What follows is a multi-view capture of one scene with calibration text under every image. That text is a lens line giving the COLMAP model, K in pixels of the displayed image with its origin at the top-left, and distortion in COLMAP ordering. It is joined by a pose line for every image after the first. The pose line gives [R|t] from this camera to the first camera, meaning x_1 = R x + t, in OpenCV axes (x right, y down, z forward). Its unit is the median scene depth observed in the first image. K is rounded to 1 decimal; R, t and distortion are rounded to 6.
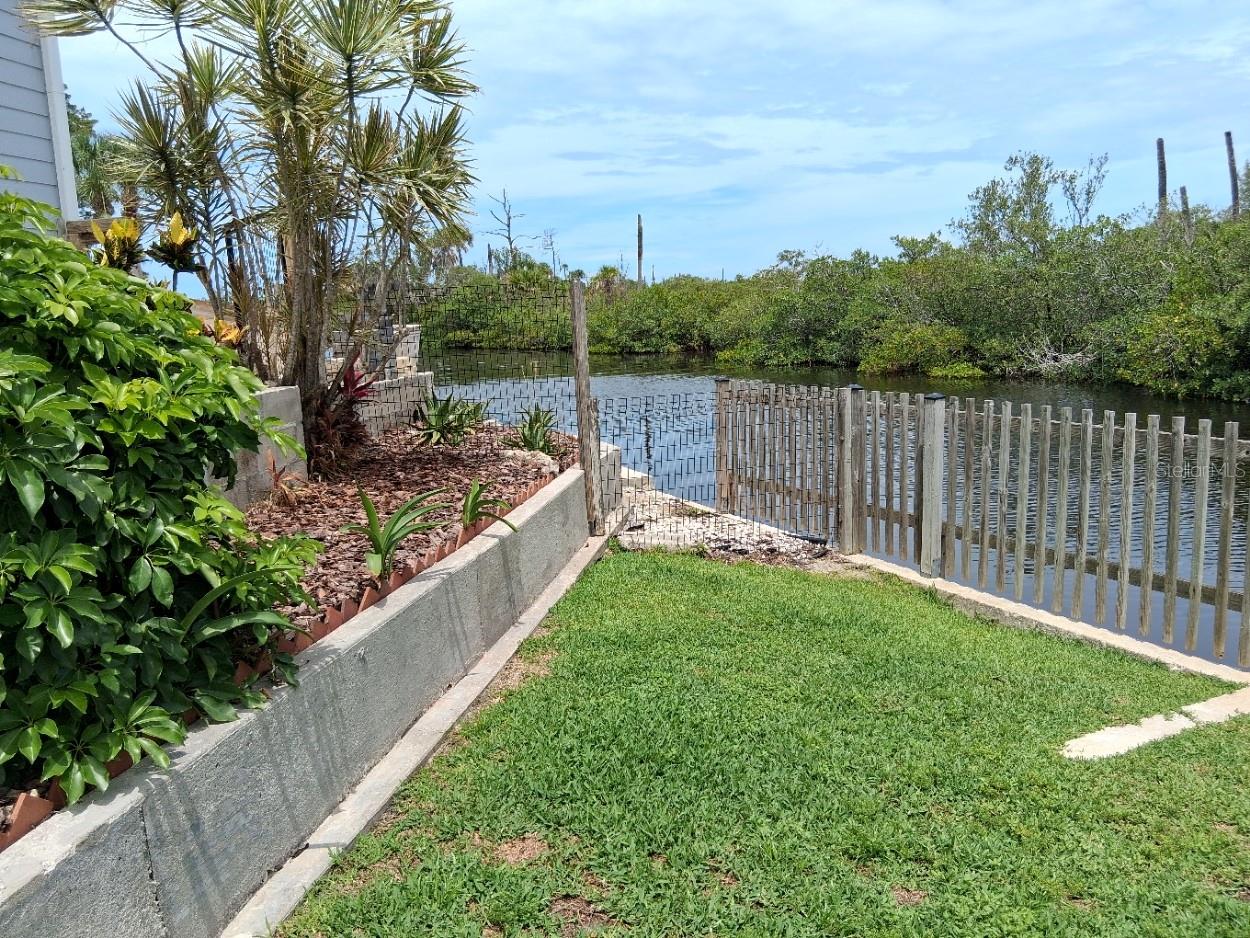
lens RADIAL K [[997.7, 0, 625.0], [0, 997.7, 469.0], [0, 0, 1]] dist [0.122908, -0.256202]
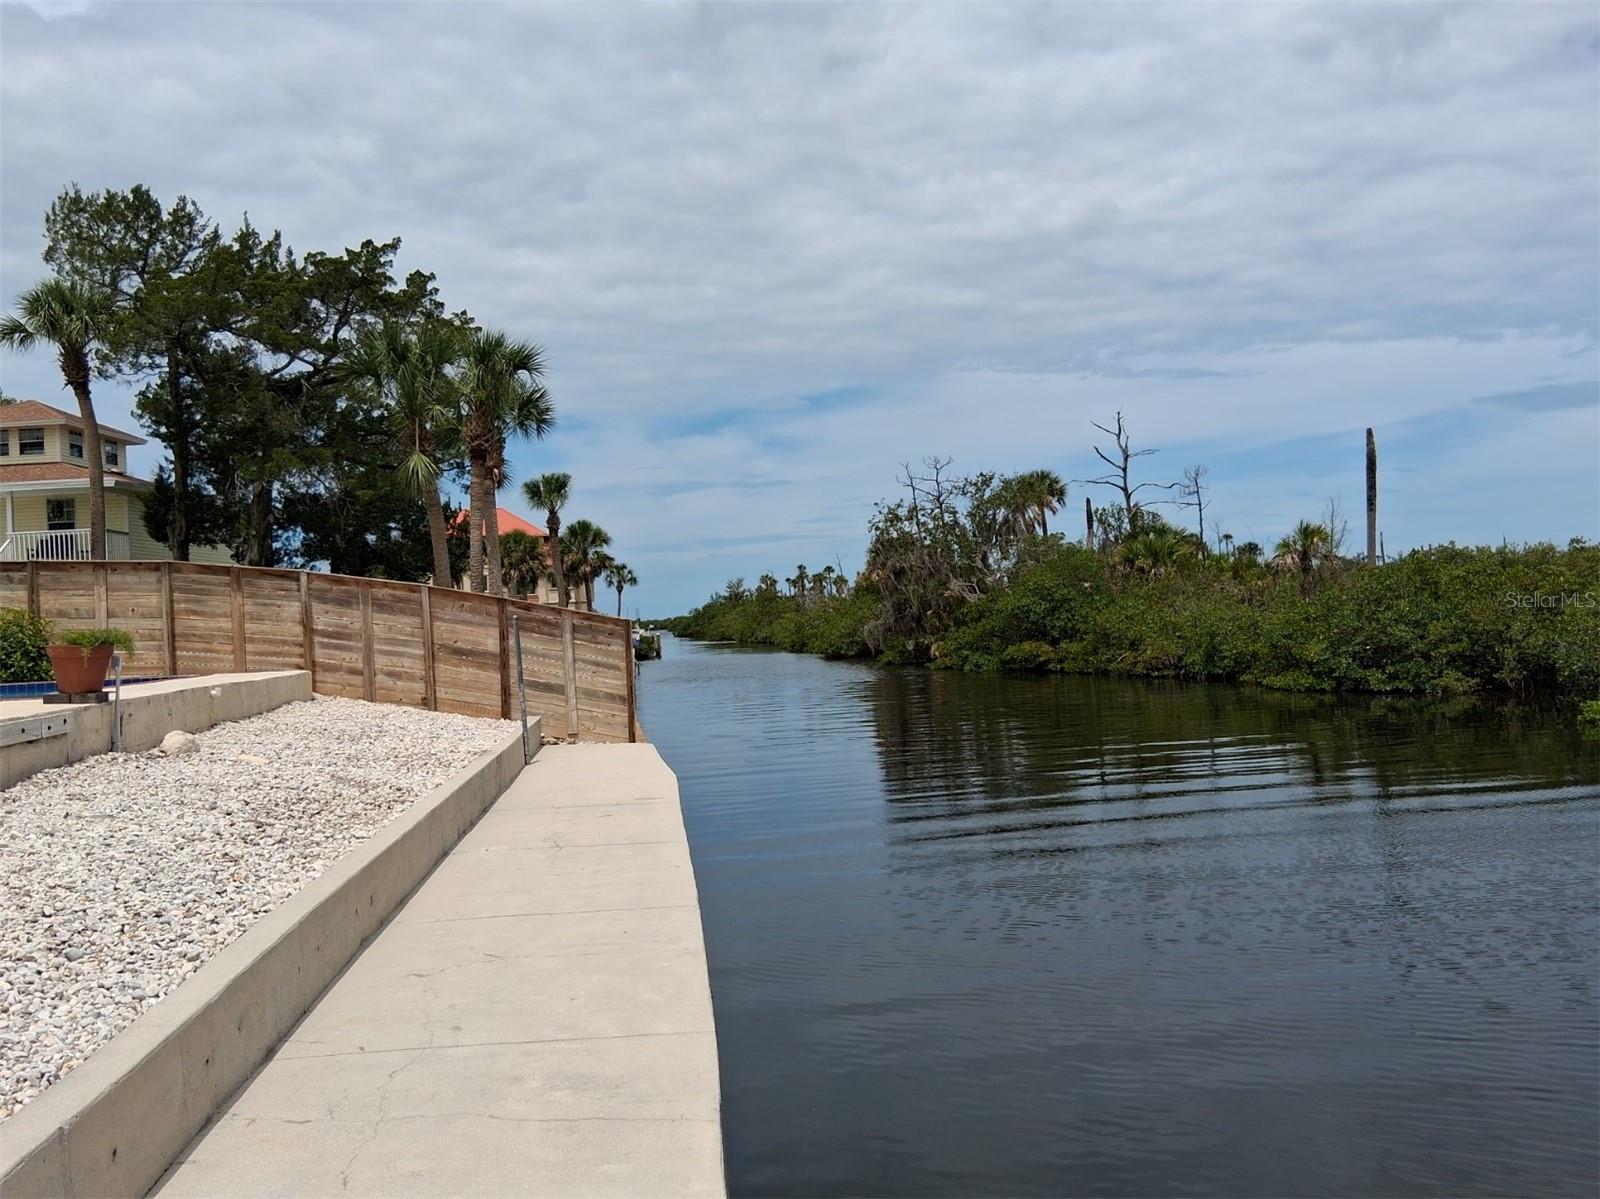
lens RADIAL K [[1329.0, 0, 800.0], [0, 1329.0, 599.5], [0, 0, 1]] dist [0.098856, -0.184691]
pose [[0.931675, -0.005378, -0.363253, -0.008052], [-0.053697, 0.986870, -0.152332, -0.038733], [0.359302, 0.161429, 0.919153, 0.245878]]
